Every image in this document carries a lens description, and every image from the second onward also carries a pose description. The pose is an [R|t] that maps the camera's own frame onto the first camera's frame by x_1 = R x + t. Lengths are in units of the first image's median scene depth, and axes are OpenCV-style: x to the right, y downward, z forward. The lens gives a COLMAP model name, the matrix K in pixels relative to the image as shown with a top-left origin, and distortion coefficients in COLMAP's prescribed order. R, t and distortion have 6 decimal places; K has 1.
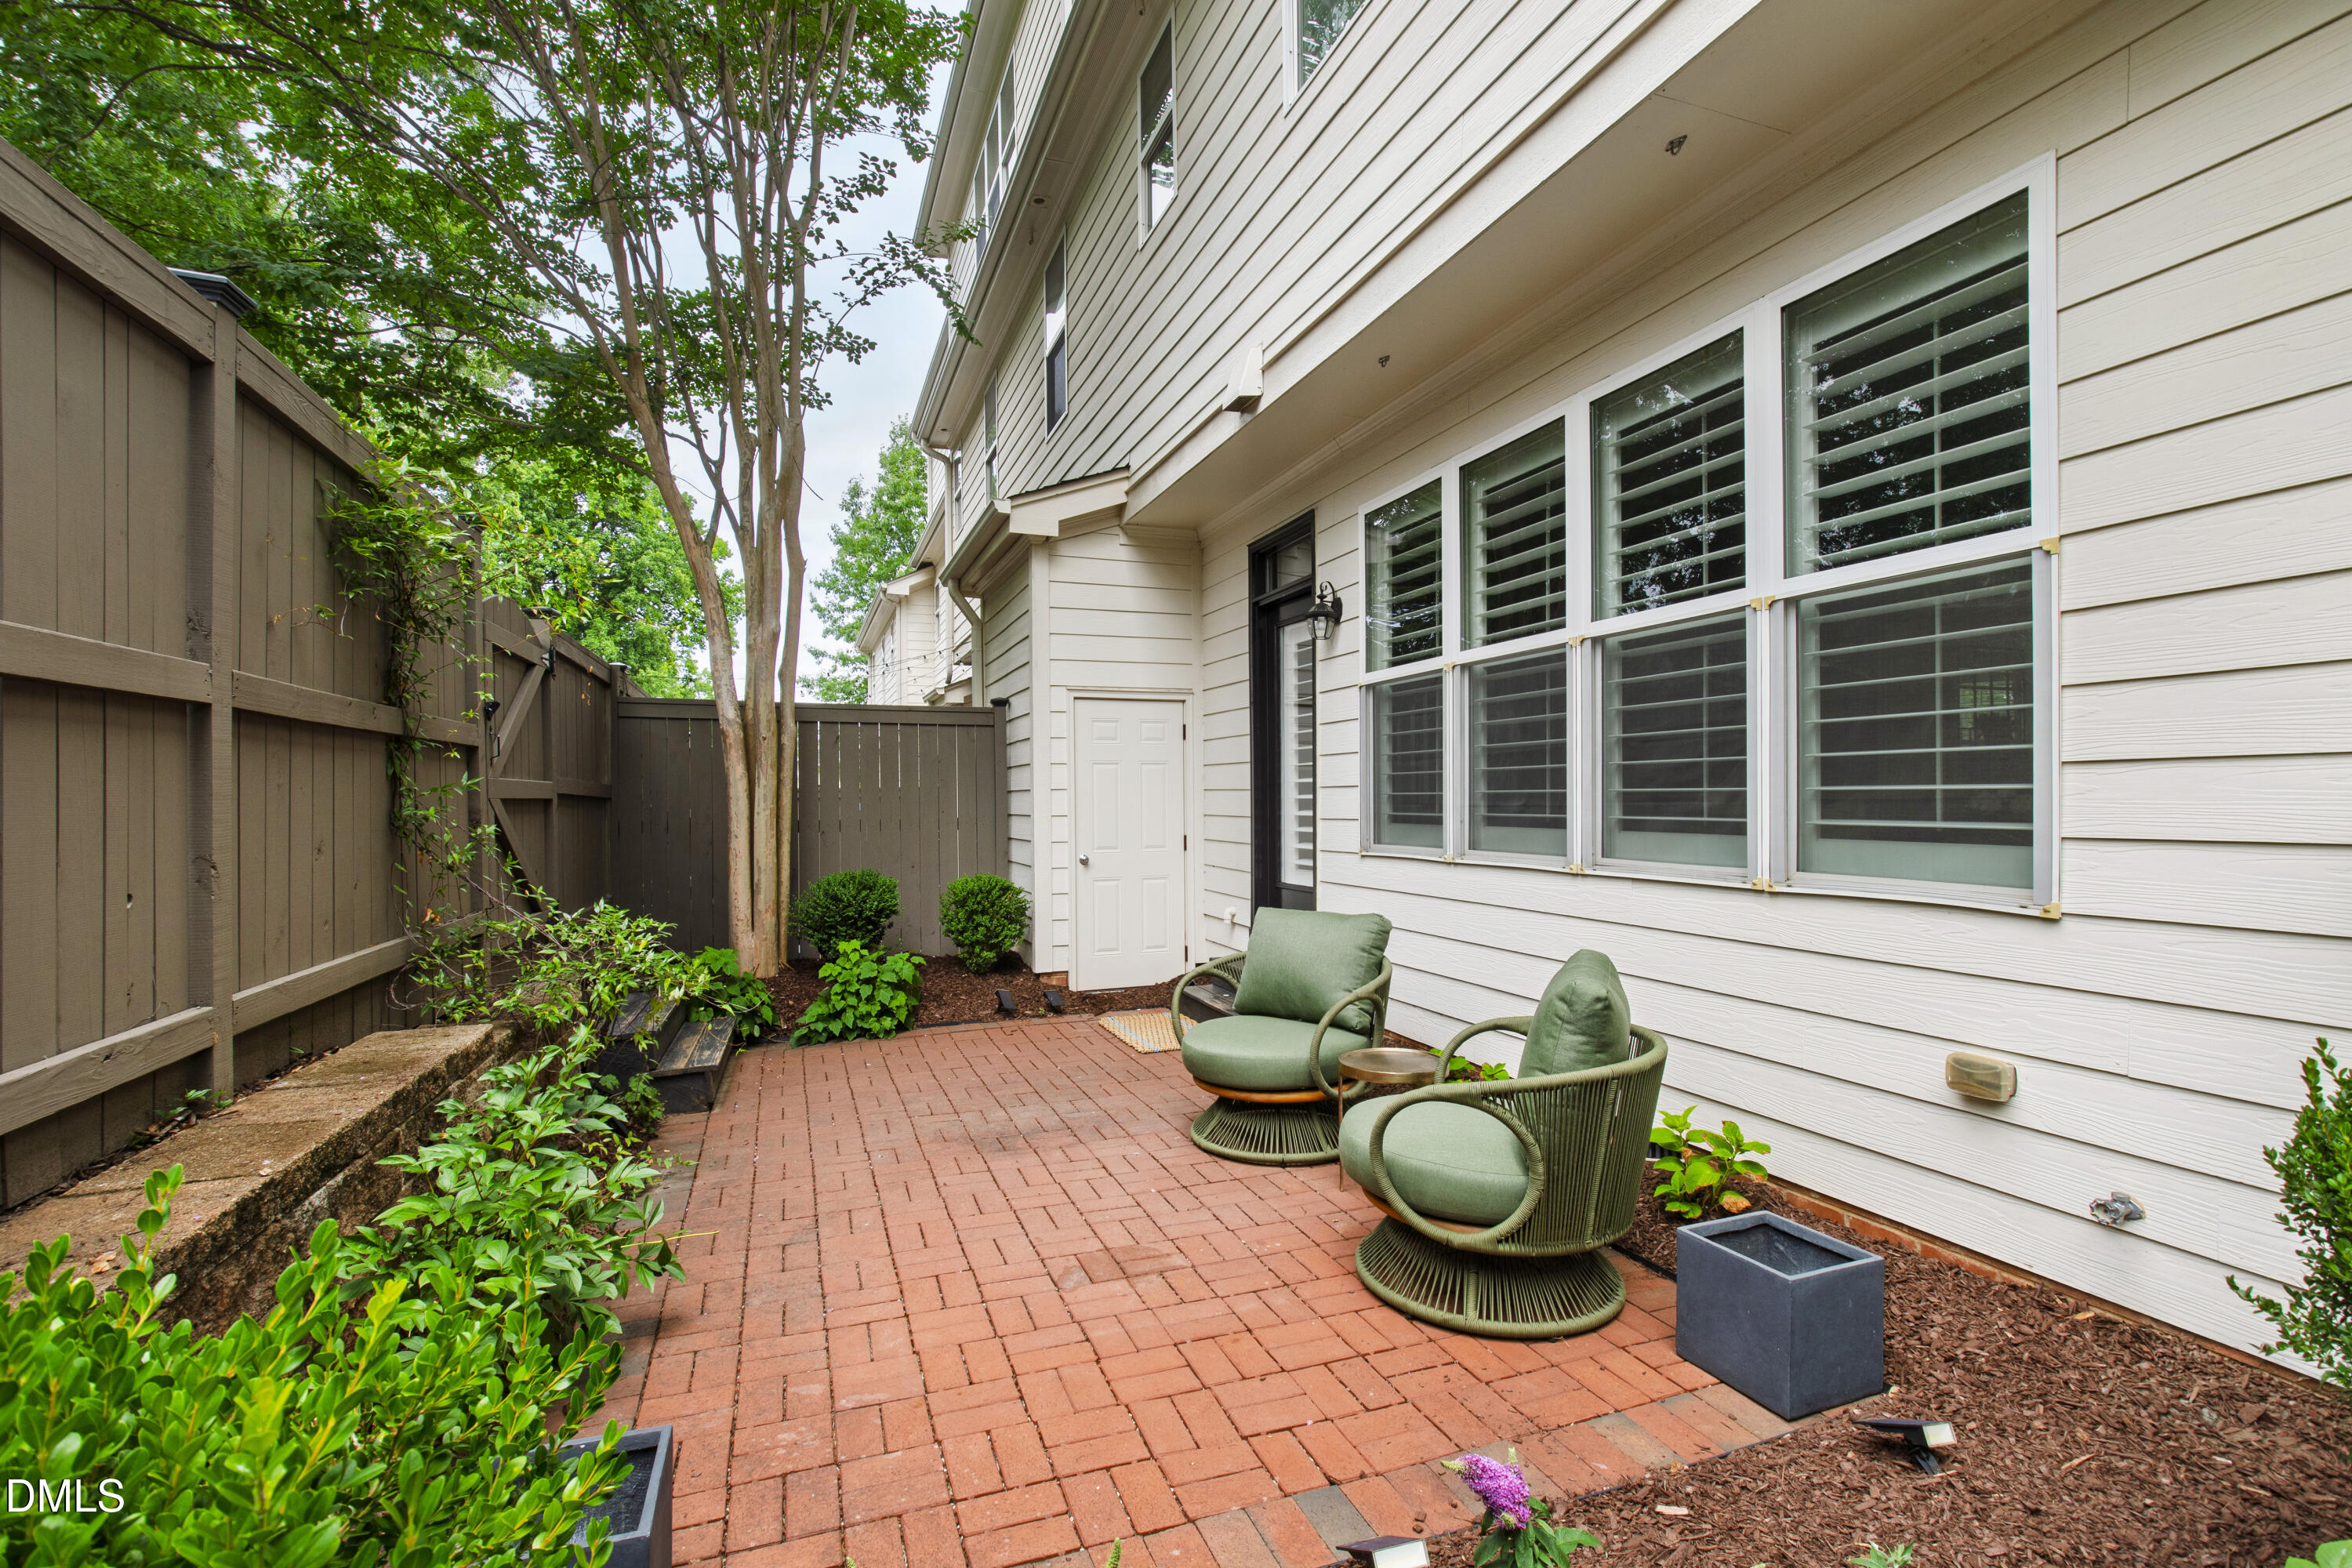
lens RADIAL K [[1035.8, 0, 1175.0], [0, 1035.8, 812.0], [0, 0, 1]] dist [-0.001598, 0.000065]
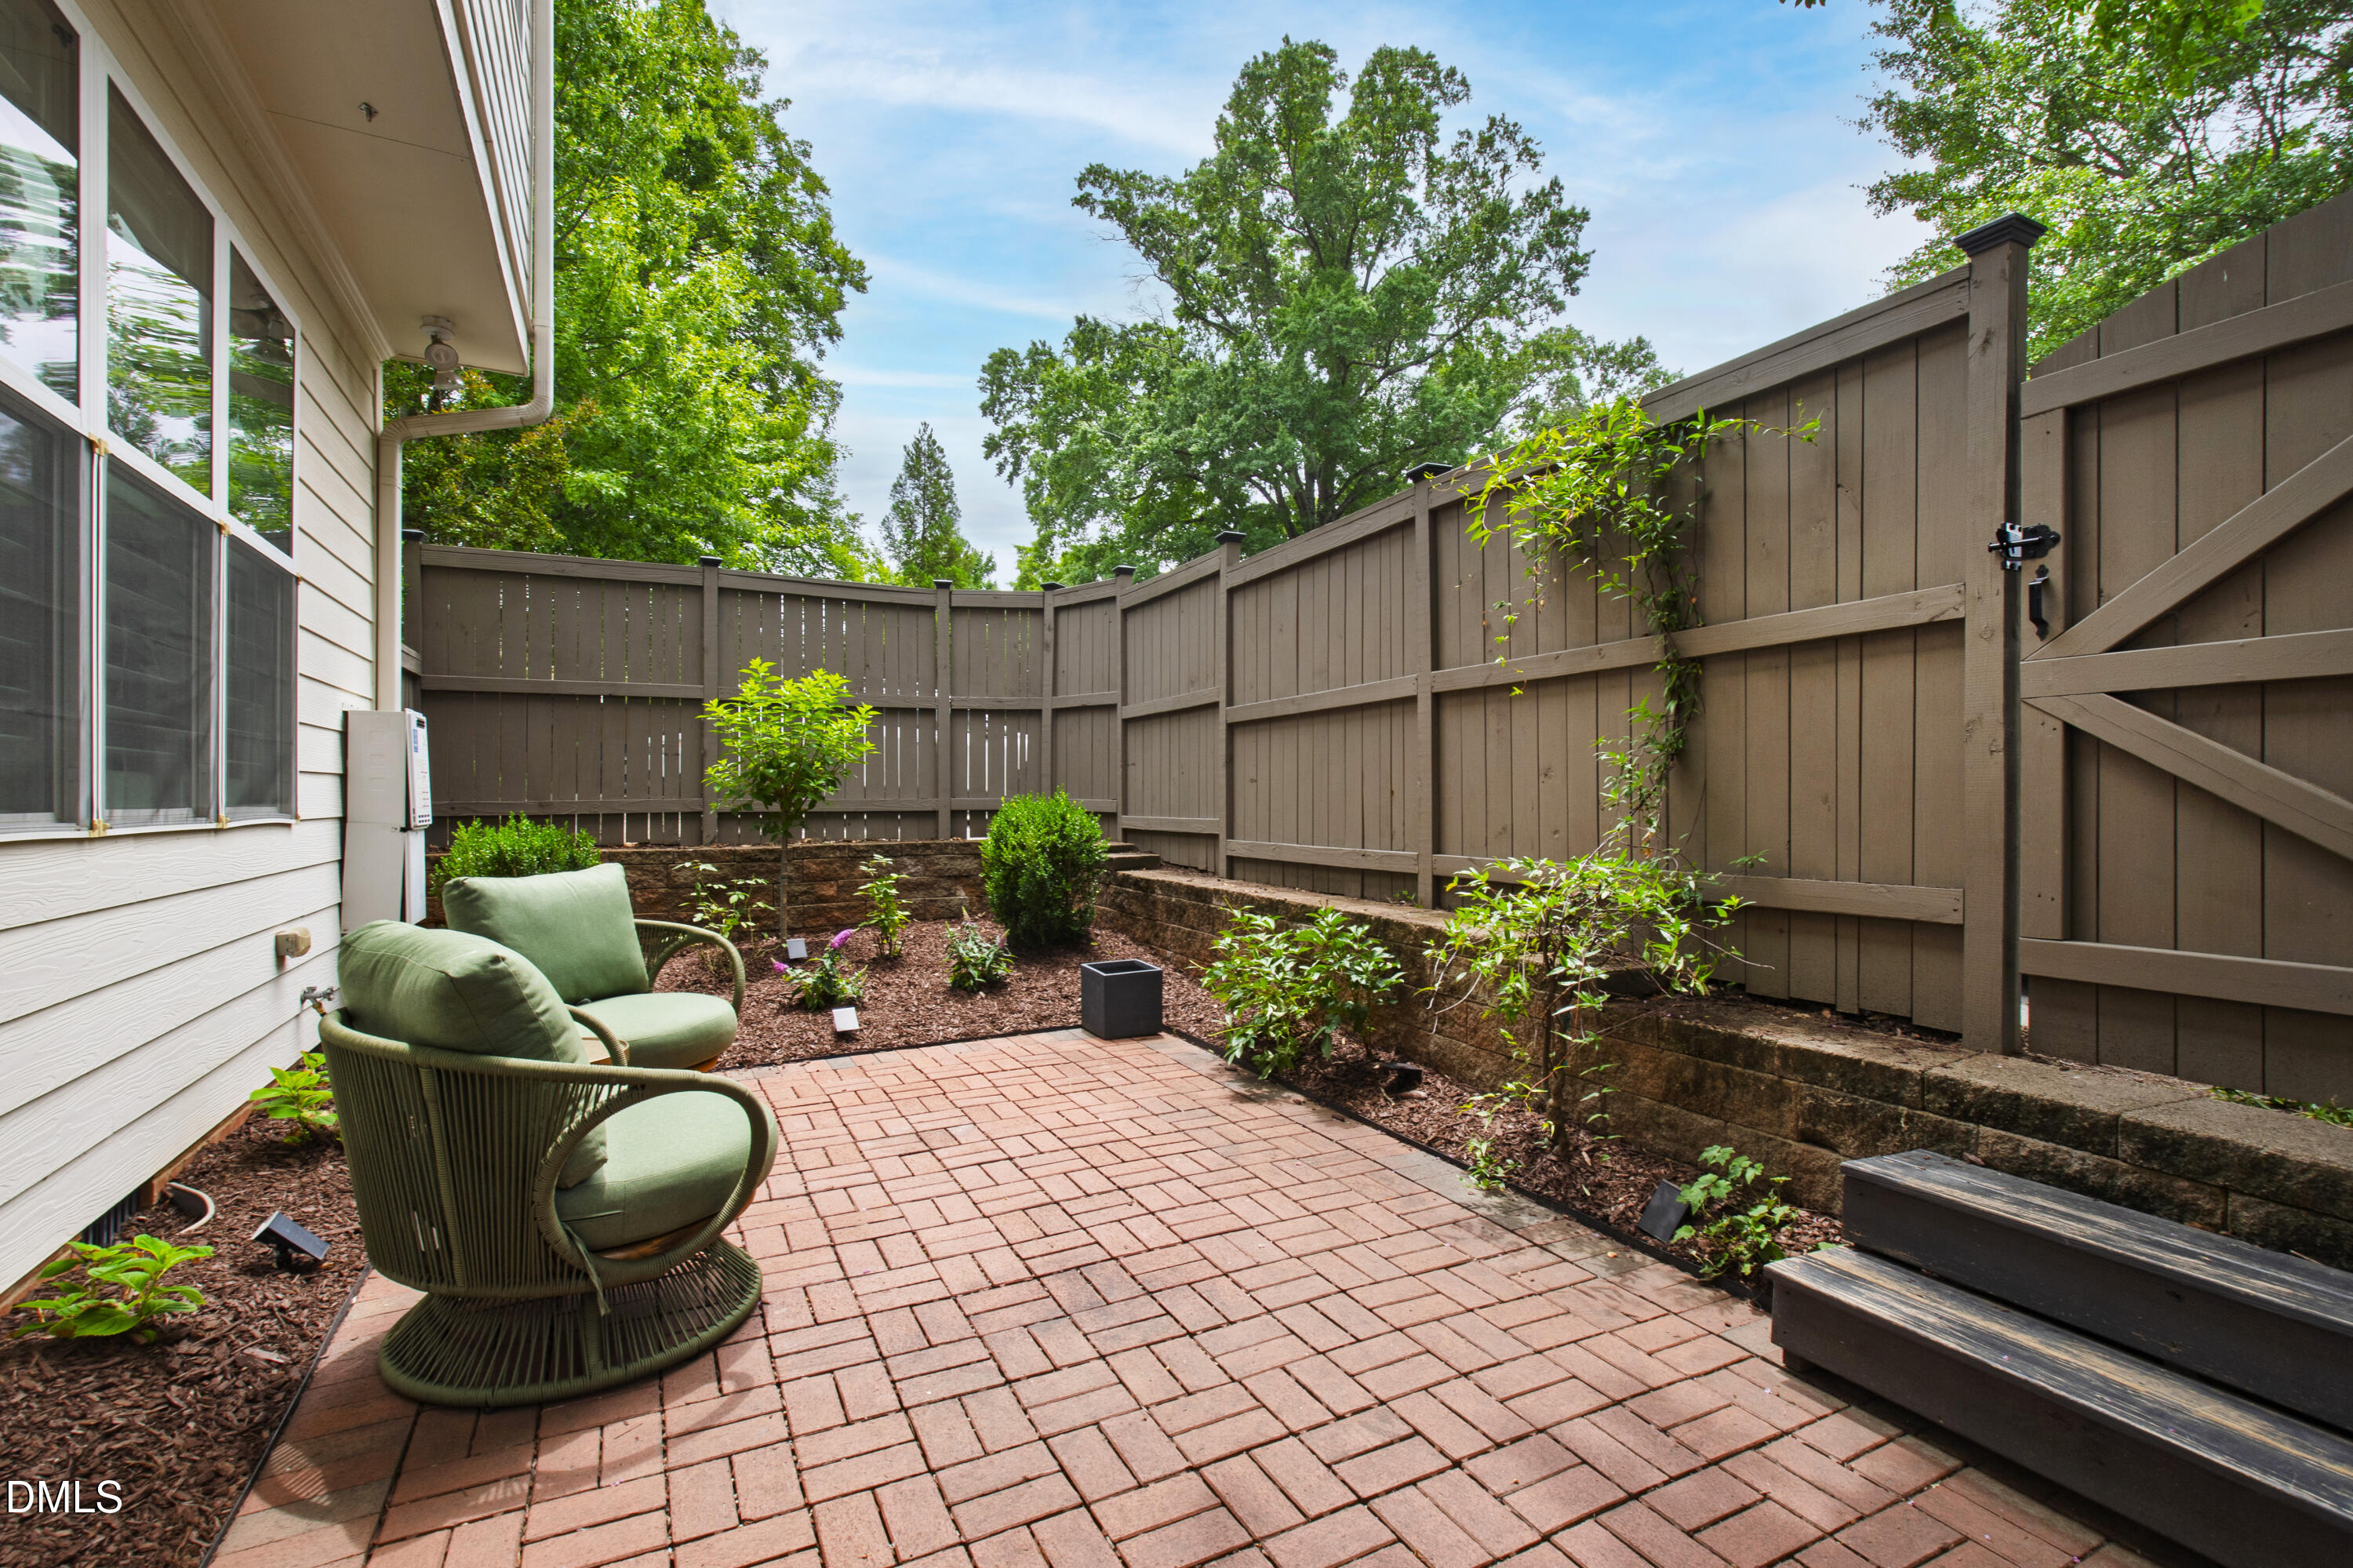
lens RADIAL K [[1065.8, 0, 1168.5], [0, 1065.8, 781.0], [0, 0, 1]] dist [0.000354, -0.000420]
pose [[-0.994502, 0.012886, -0.103925, -0.106961], [0.013250, 0.999908, -0.002813, 0.021169], [0.103879, -0.004175, -0.994581, 1.125889]]
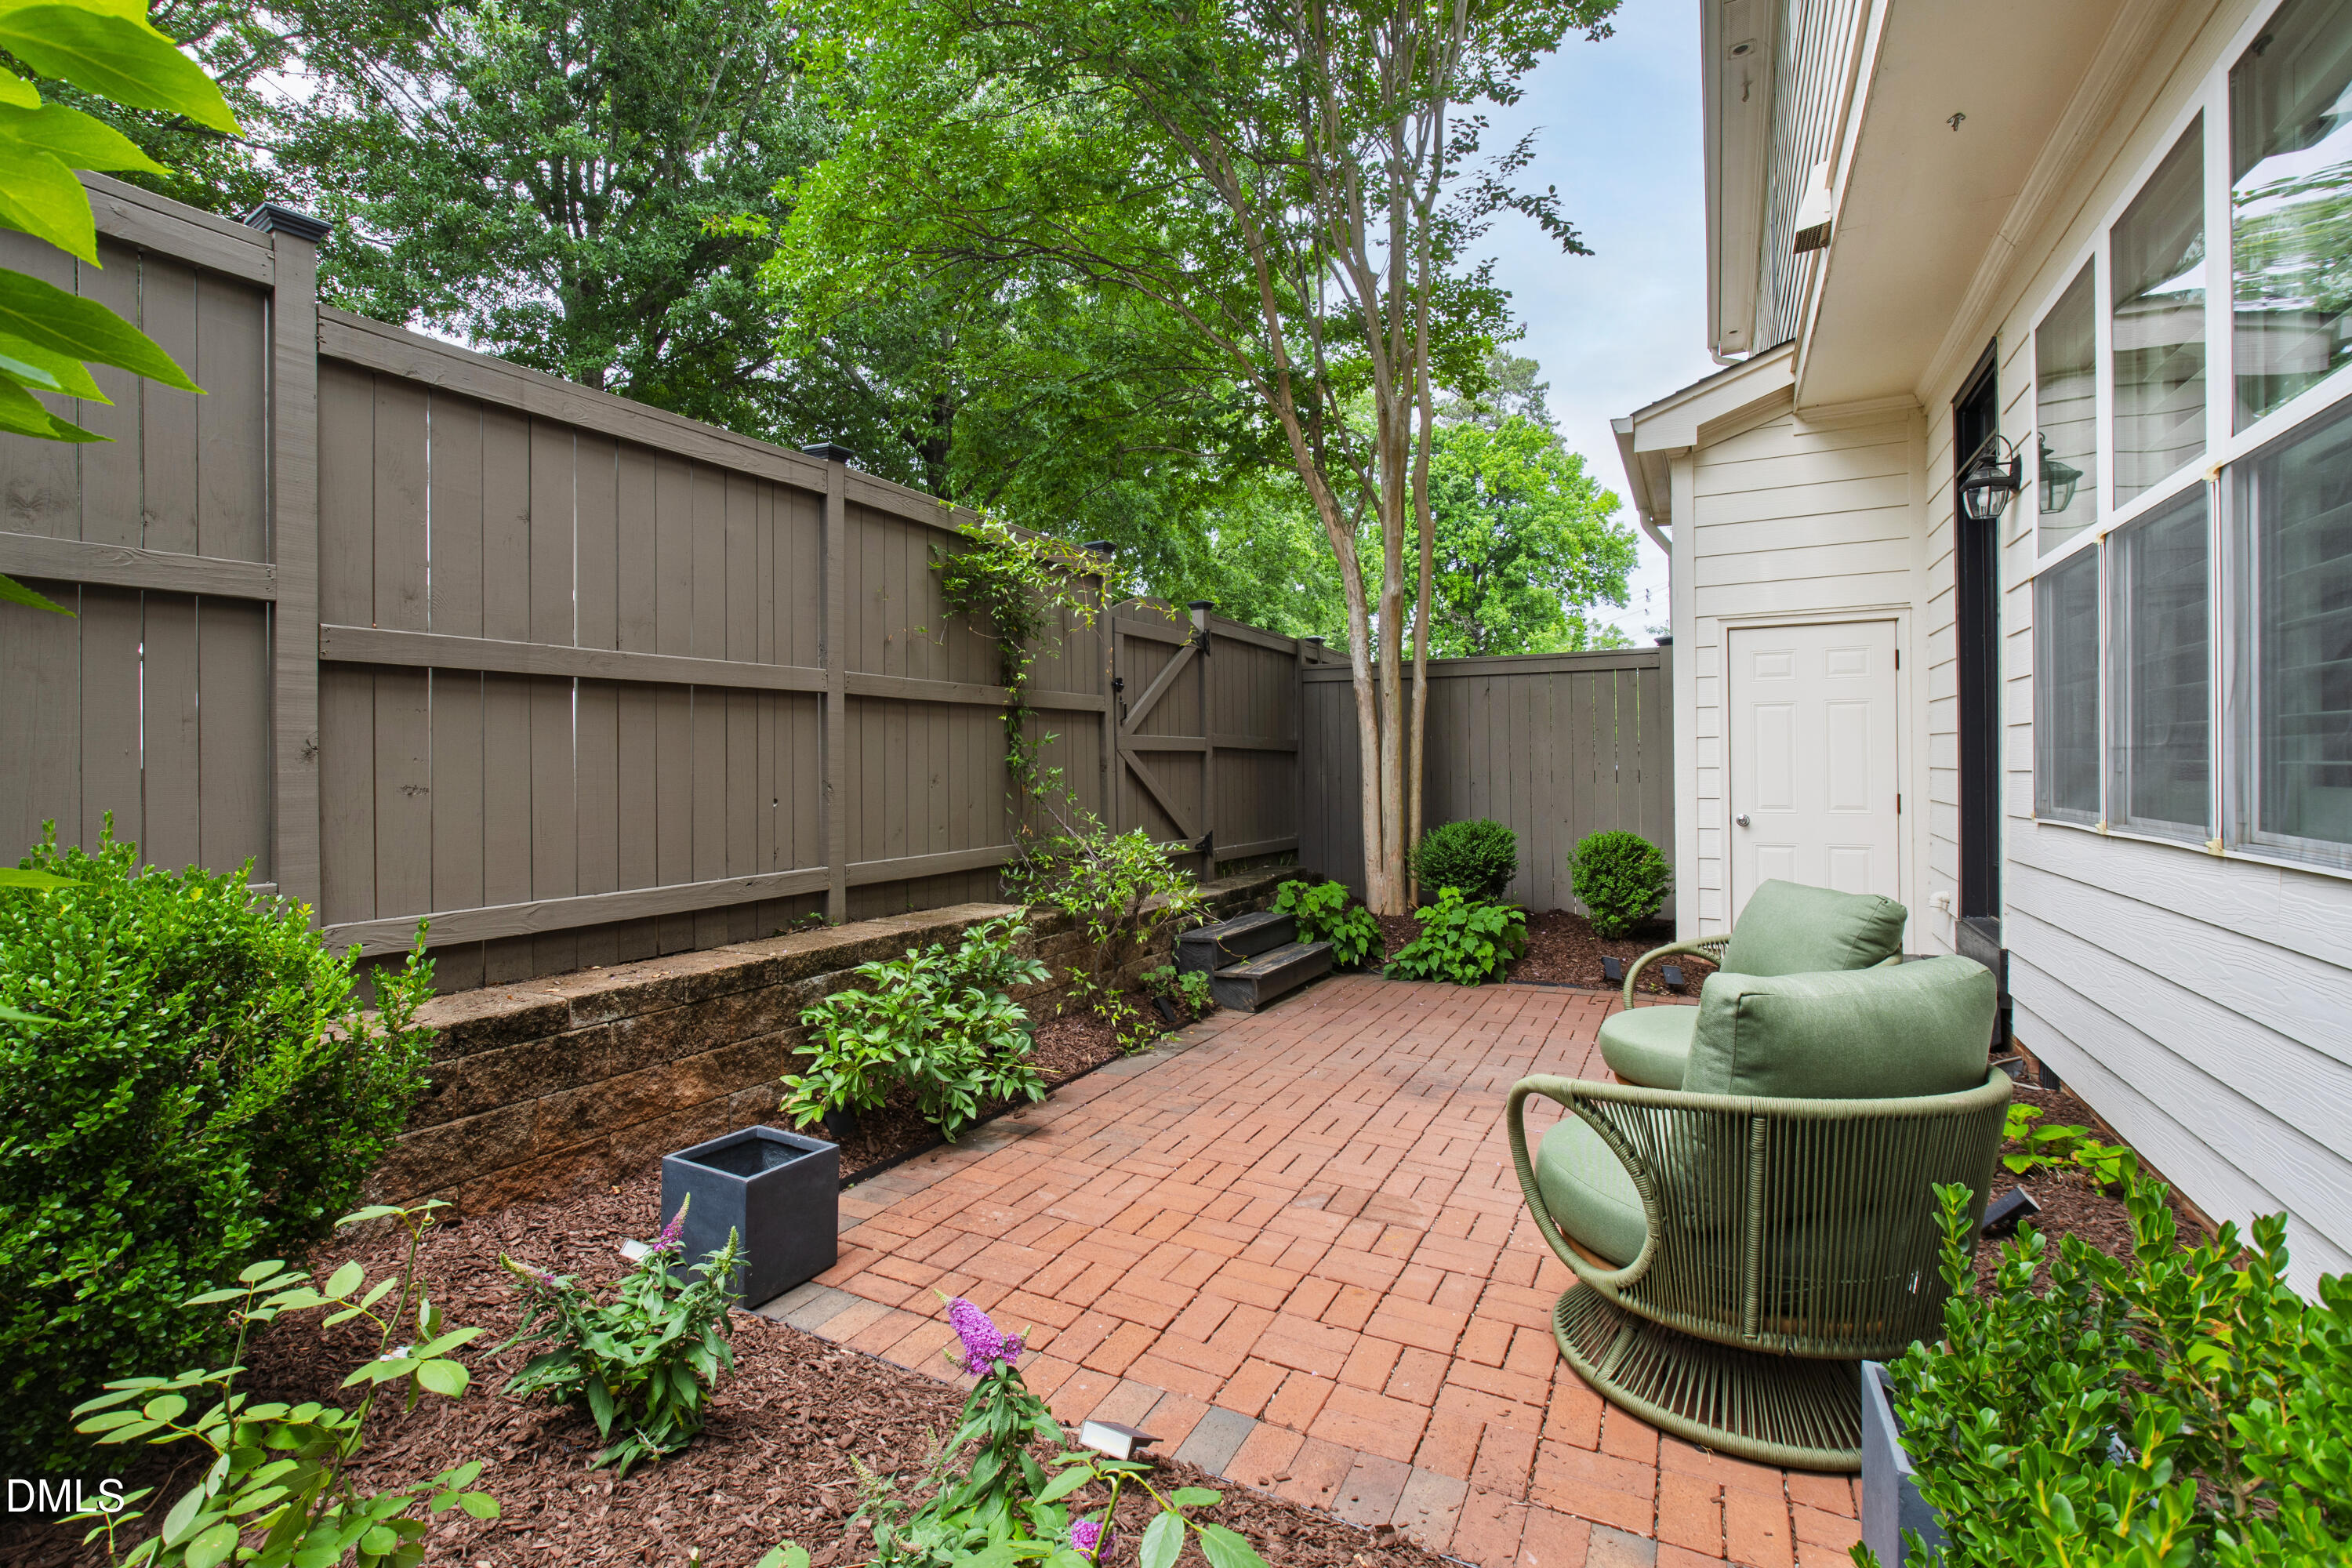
lens RADIAL K [[1065.3, 0, 1168.0], [0, 1065.3, 781.0], [0, 0, 1]] dist [0.000354, -0.000420]
pose [[0.670770, 0.012200, -0.741565, 0.294764], [-0.005259, 0.999918, 0.011693, 0.007815], [0.741646, -0.003944, 0.670779, 0.086149]]
